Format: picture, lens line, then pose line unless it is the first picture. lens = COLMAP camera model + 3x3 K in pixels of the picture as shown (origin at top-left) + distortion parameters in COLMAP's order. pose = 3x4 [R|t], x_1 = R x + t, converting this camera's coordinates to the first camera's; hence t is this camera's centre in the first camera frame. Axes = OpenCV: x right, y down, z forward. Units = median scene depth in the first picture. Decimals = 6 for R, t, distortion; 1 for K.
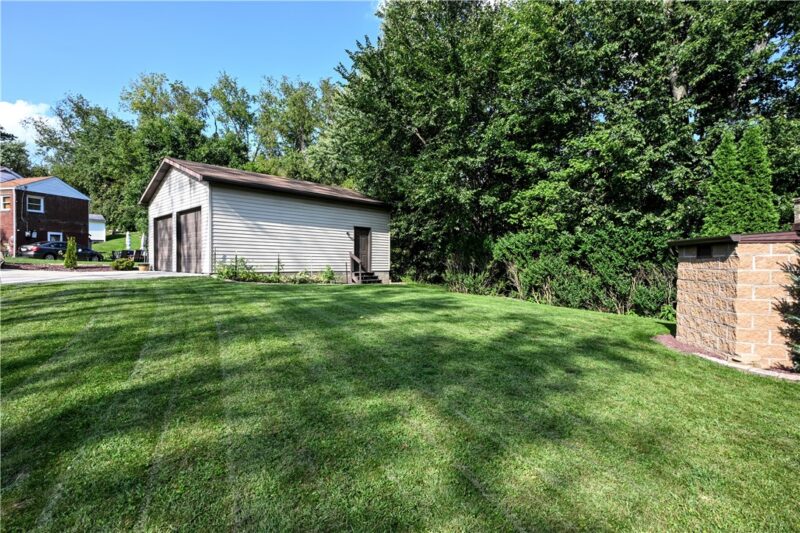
lens RADIAL K [[398.0, 0, 396.8], [0, 398.0, 264.4], [0, 0, 1]] dist [-0.000296, 0.000004]
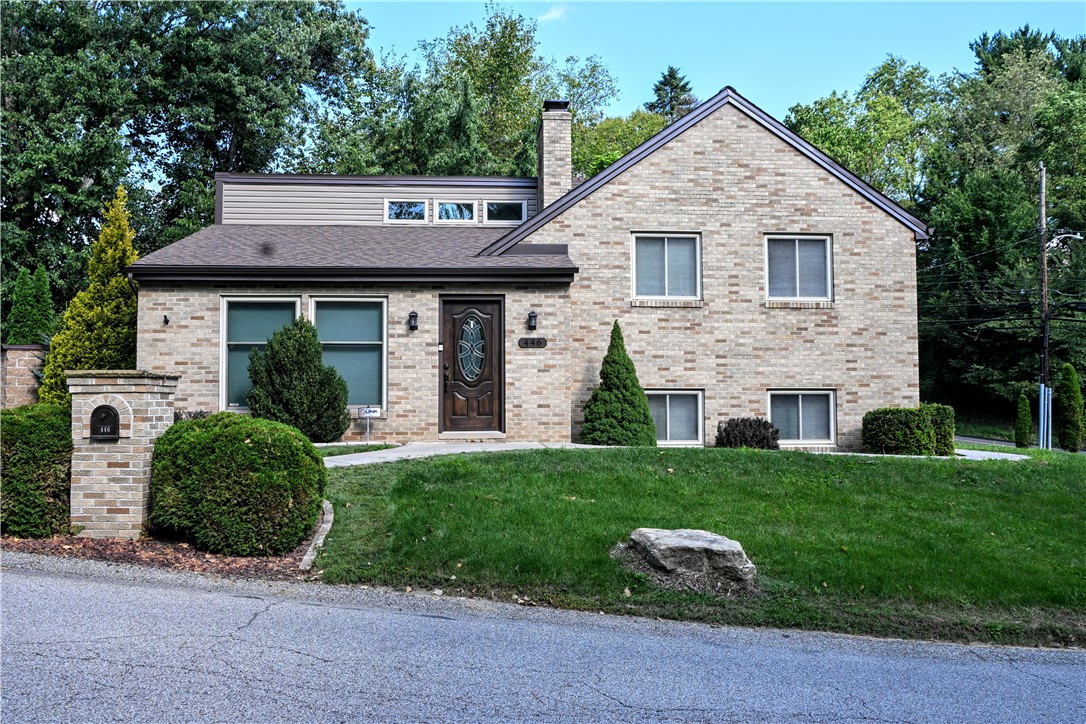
lens RADIAL K [[953.9, 0, 543.4], [0, 953.9, 360.4], [0, 0, 1]] dist [-0.008222, 0.000422]
pose [[0.507806, 0.037707, 0.860646, -0.456921], [0.010005, 0.998716, -0.049659, 0.067697], [-0.861413, 0.033828, 0.506777, -0.951664]]
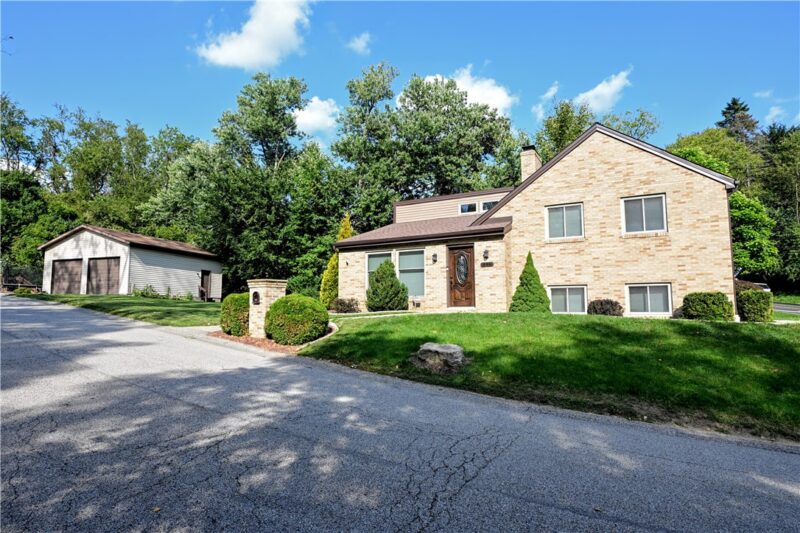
lens RADIAL K [[471.8, 0, 398.9], [0, 471.8, 260.7], [0, 0, 1]] dist [0.002981, 0.001279]
pose [[0.902099, 0.037548, 0.429891, -0.243245], [0.010390, 0.994029, -0.108624, 0.099635], [-0.431403, 0.102457, 0.896323, -1.263519]]
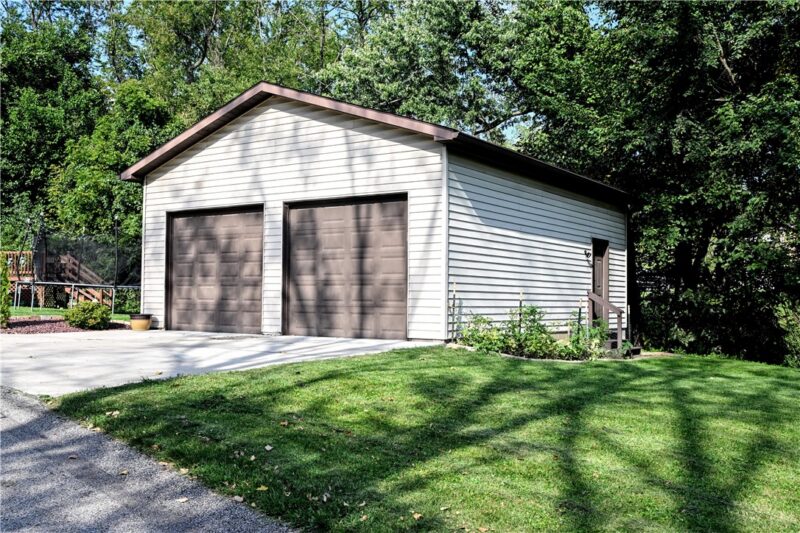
lens RADIAL K [[807.8, 0, 400.3], [0, 807.8, 267.2], [0, 0, 1]] dist [0.014059, 0.000000]
pose [[0.985229, 0.012234, 0.170805, -0.584109], [-0.004643, 0.998986, -0.044771, -0.016610], [-0.171180, 0.043317, 0.984287, 0.073520]]
